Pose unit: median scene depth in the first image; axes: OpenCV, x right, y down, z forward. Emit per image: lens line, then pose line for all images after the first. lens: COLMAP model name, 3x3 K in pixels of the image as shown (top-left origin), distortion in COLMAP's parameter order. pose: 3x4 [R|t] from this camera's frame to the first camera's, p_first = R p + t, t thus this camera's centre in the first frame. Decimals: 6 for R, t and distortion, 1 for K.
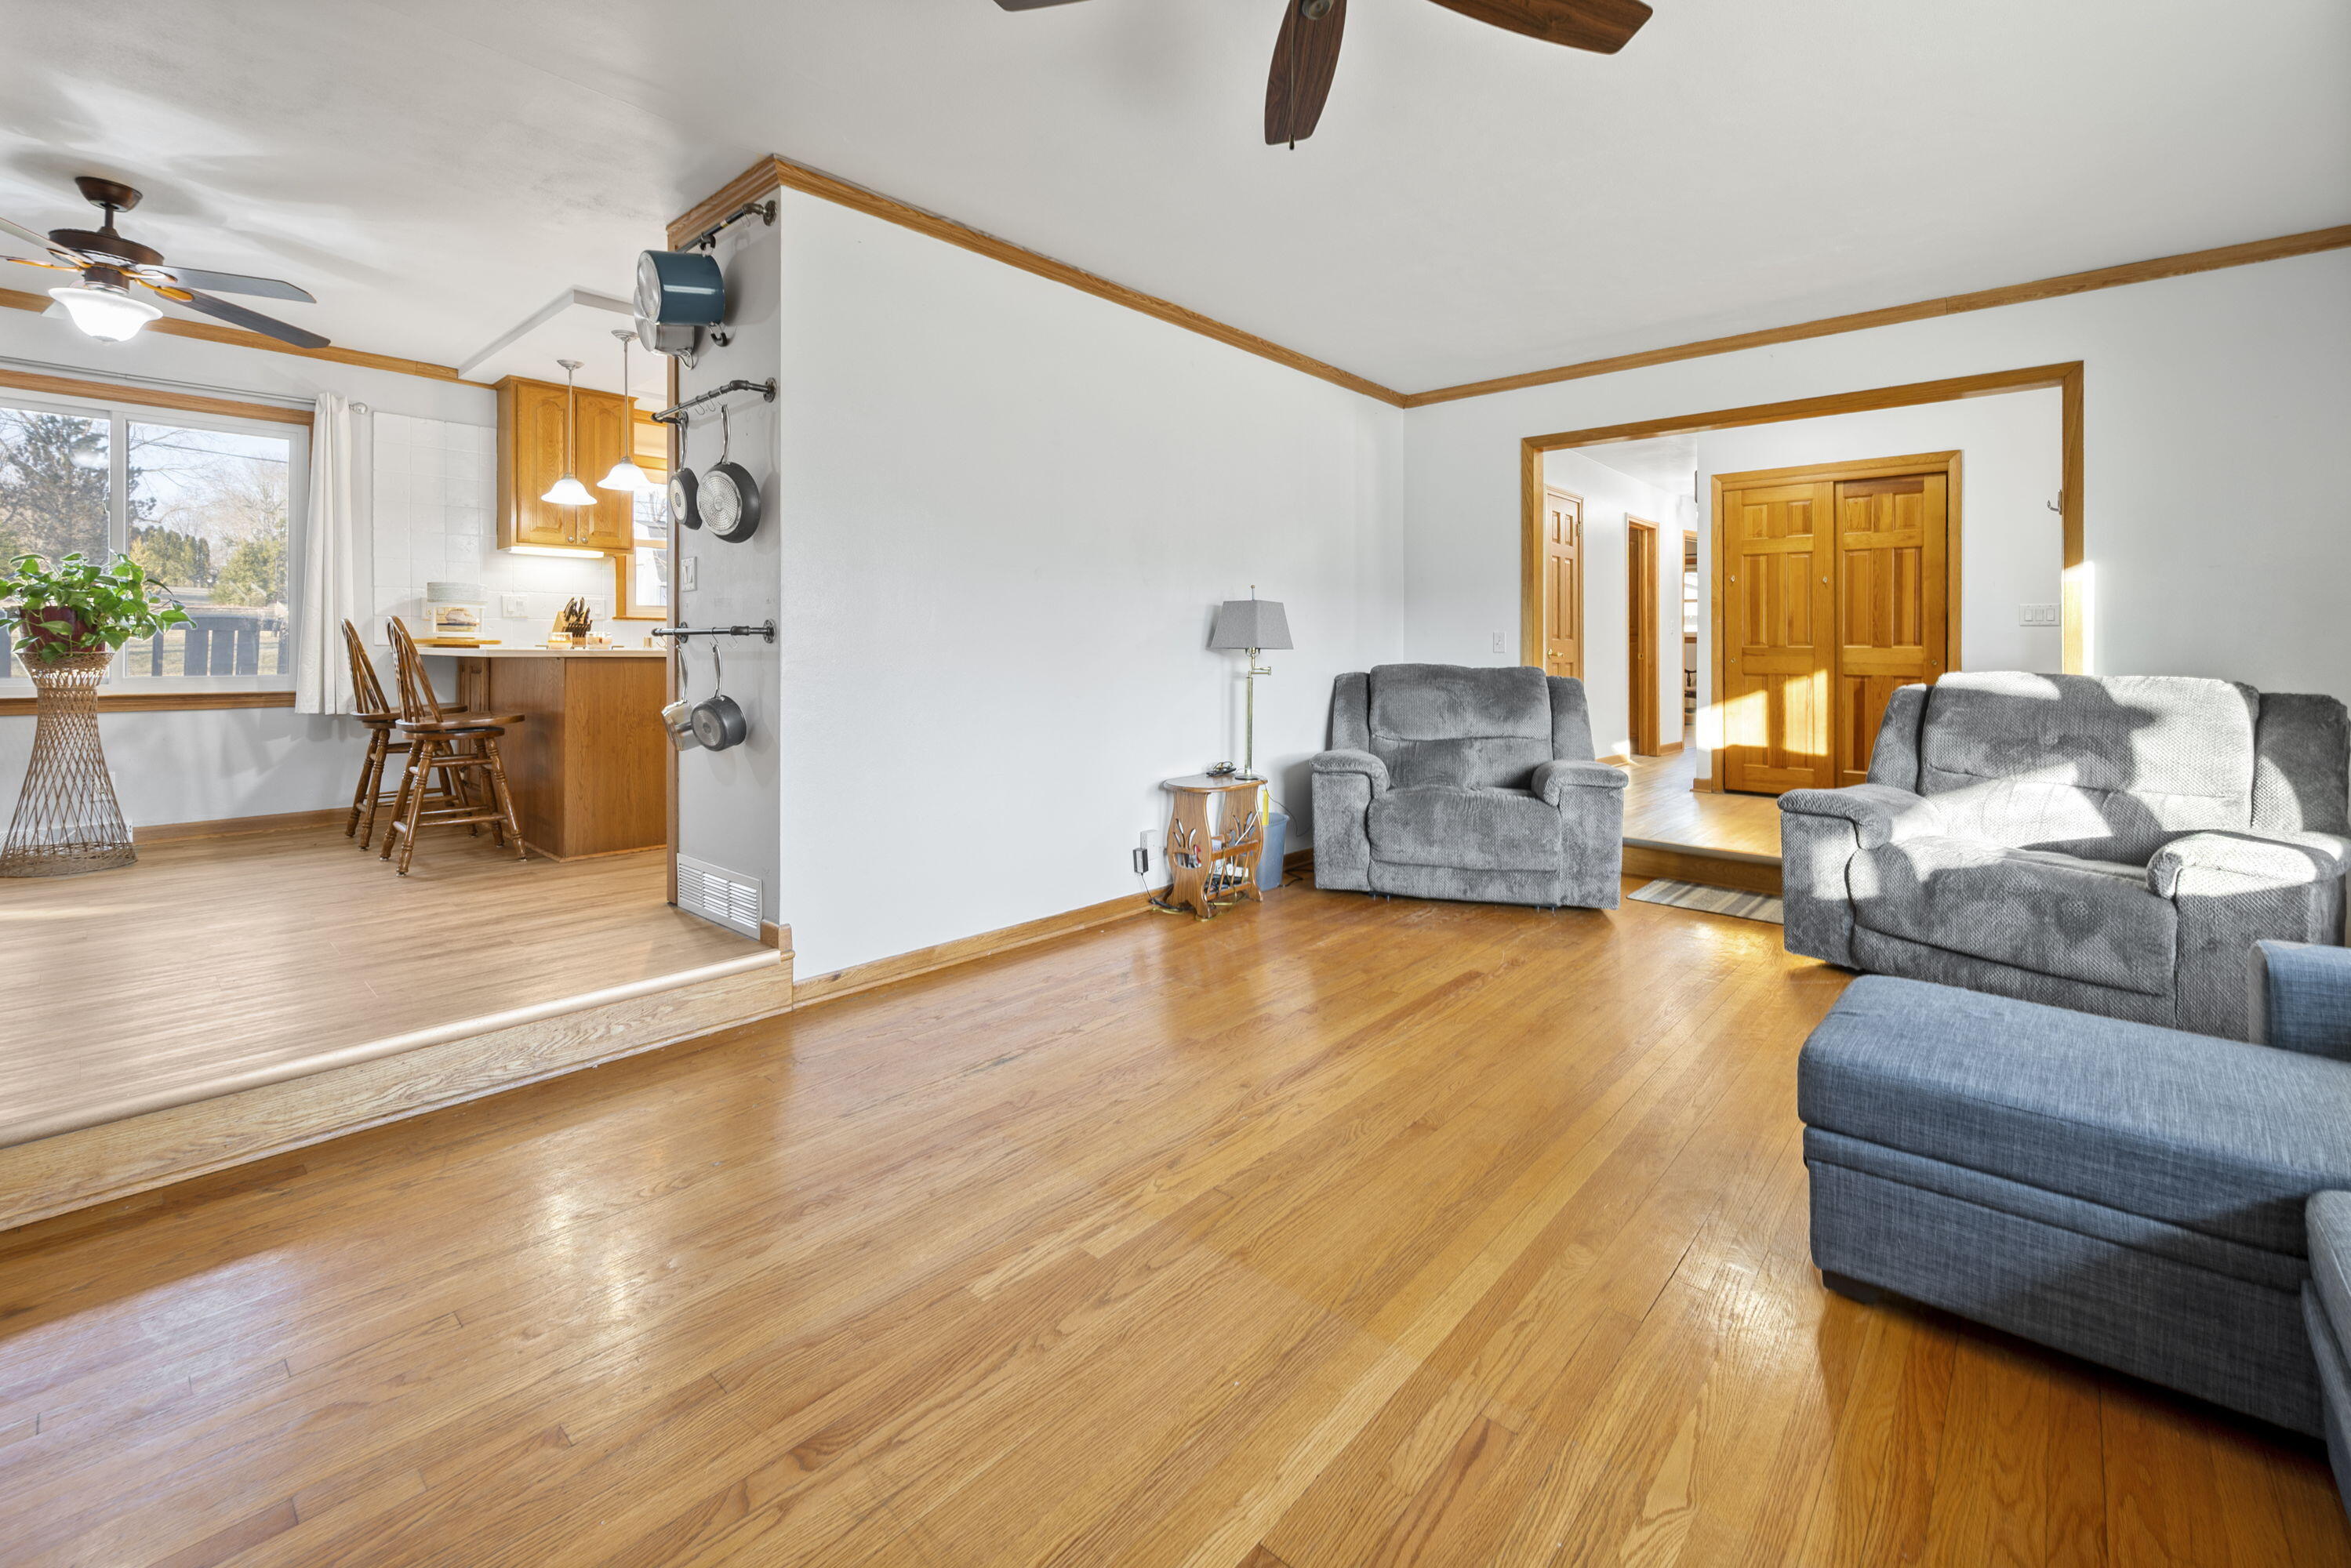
lens RADIAL K [[984.7, 0, 1184.4], [0, 984.7, 725.8], [0, 0, 1]] dist [-0.000120, -0.000149]
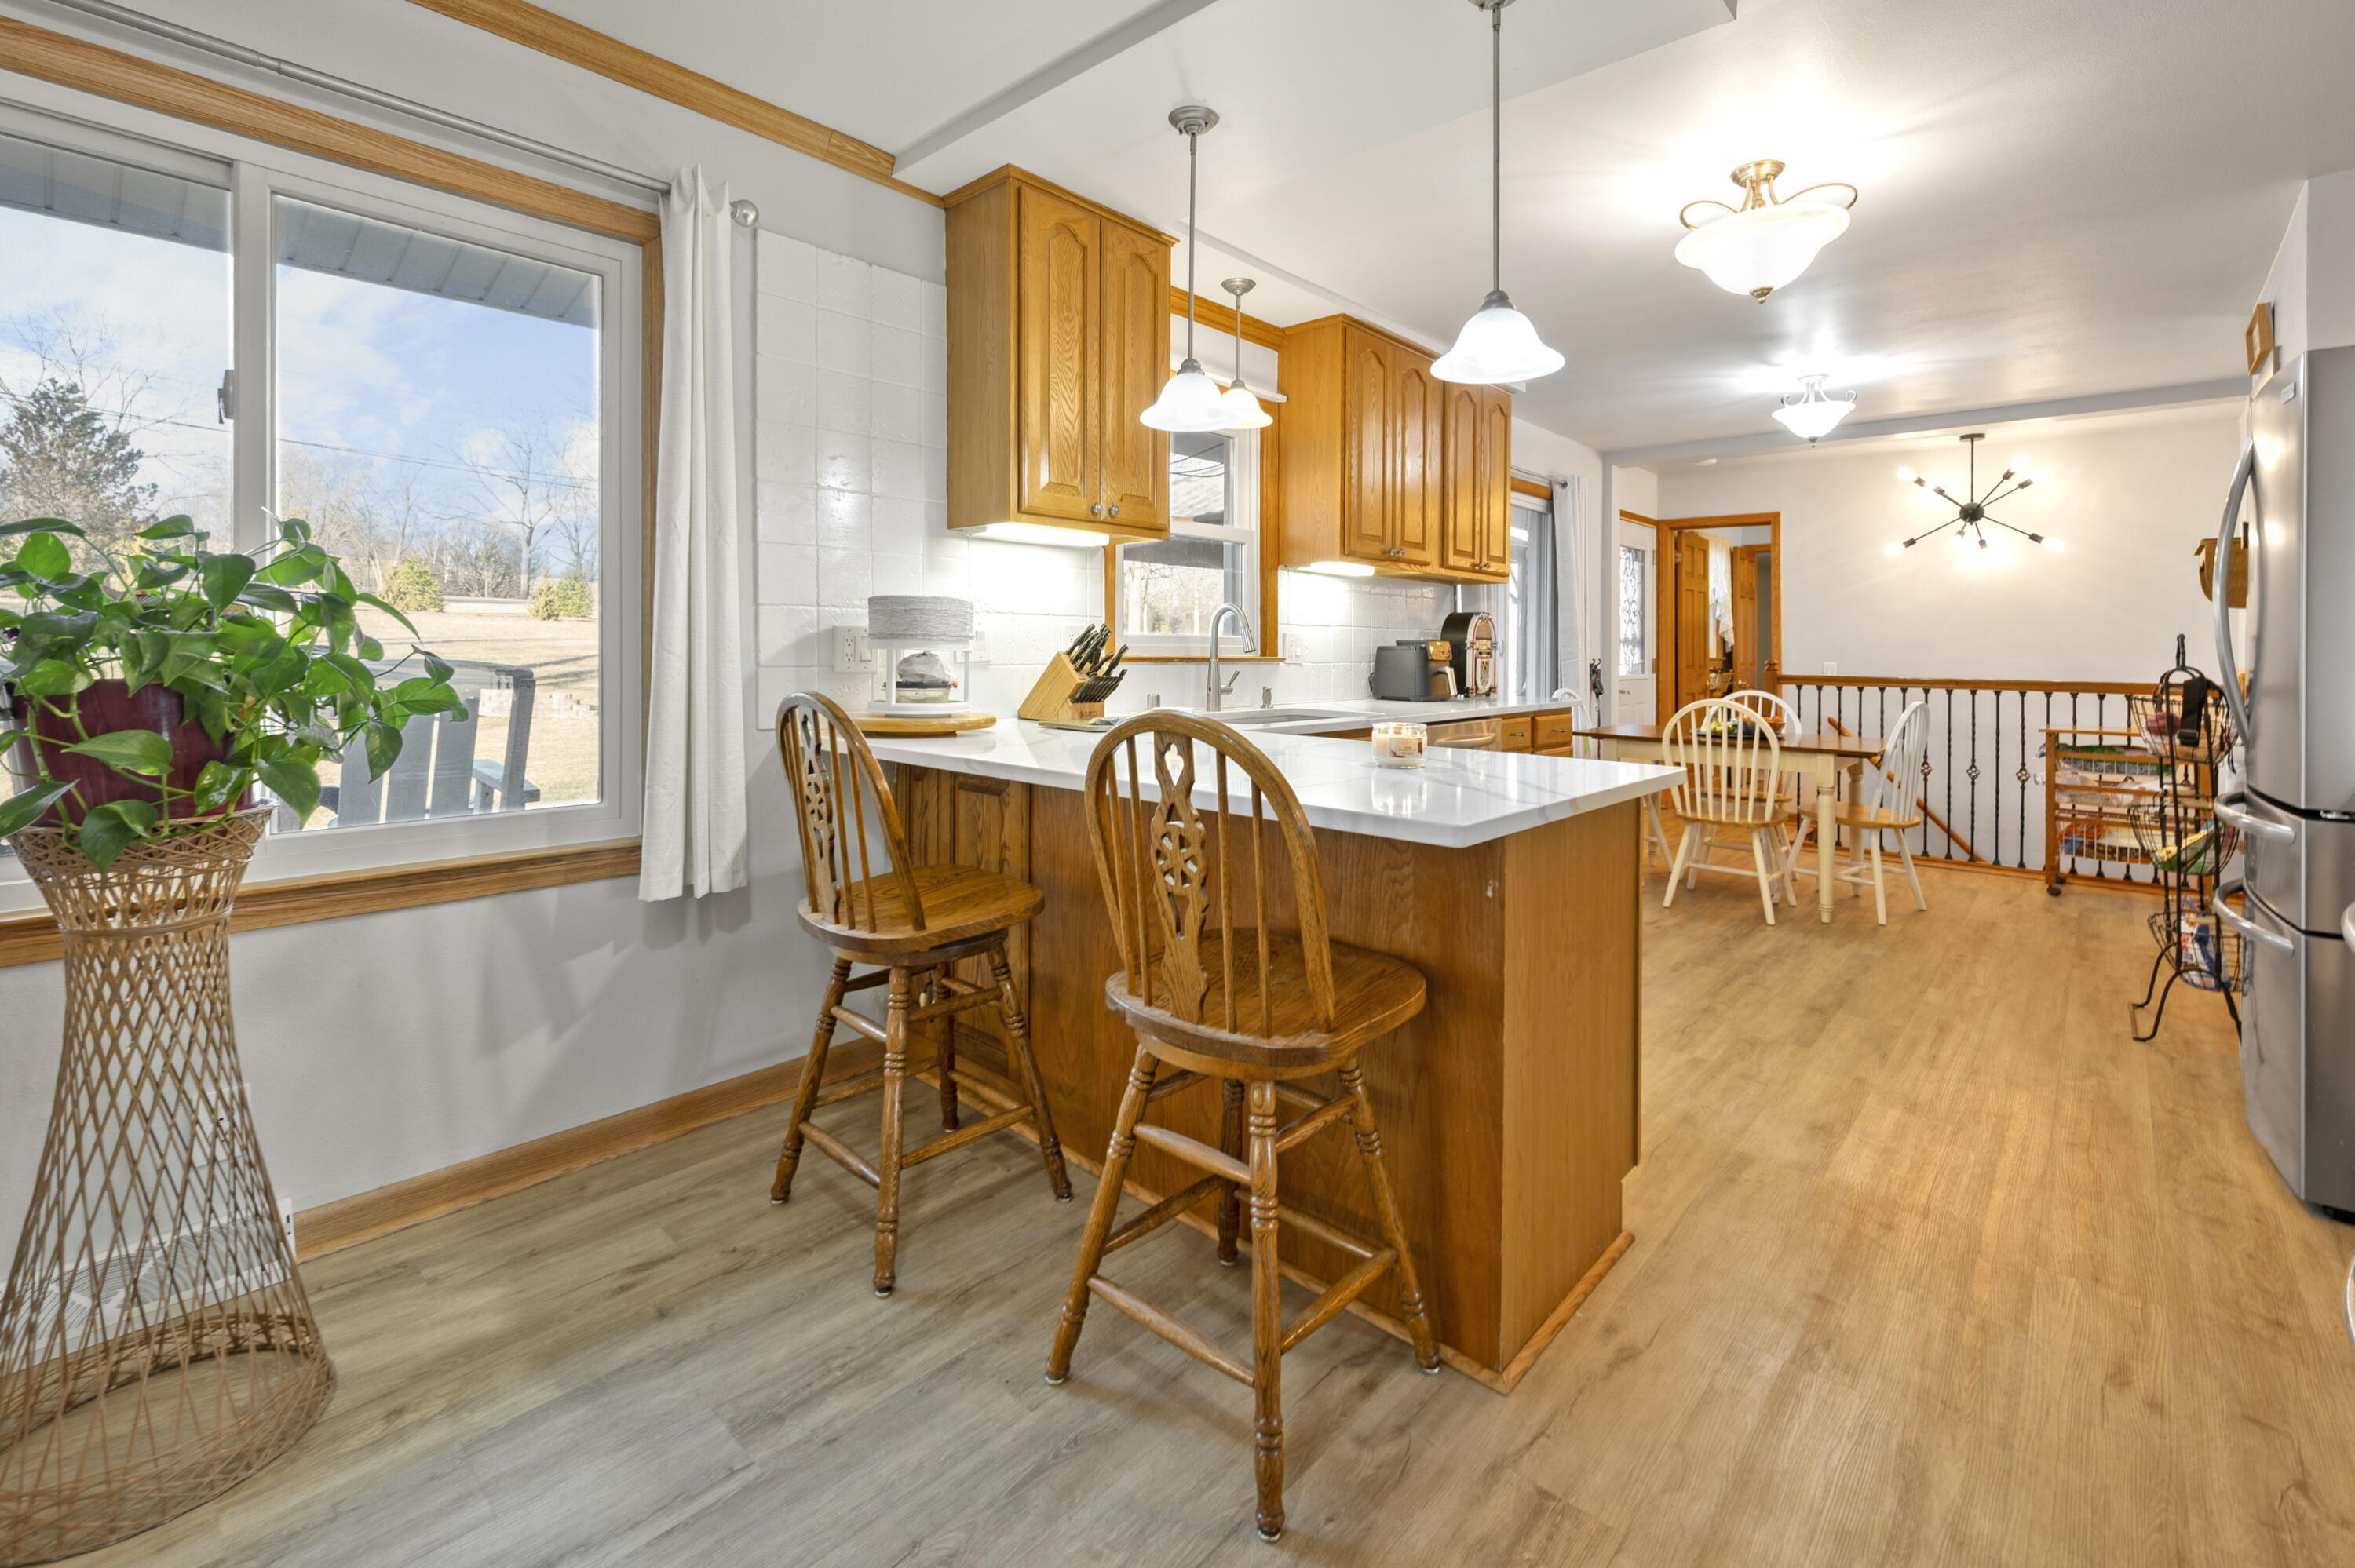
lens RADIAL K [[1010.9, 0, 1178.6], [0, 1010.9, 729.7], [0, 0, 1]] dist [0.000270, 0.000106]
pose [[0.999914, 0.007616, -0.010718, -0.786357], [-0.007606, 0.999971, 0.000995, -0.106483], [0.010725, -0.000913, 0.999942, 0.664443]]
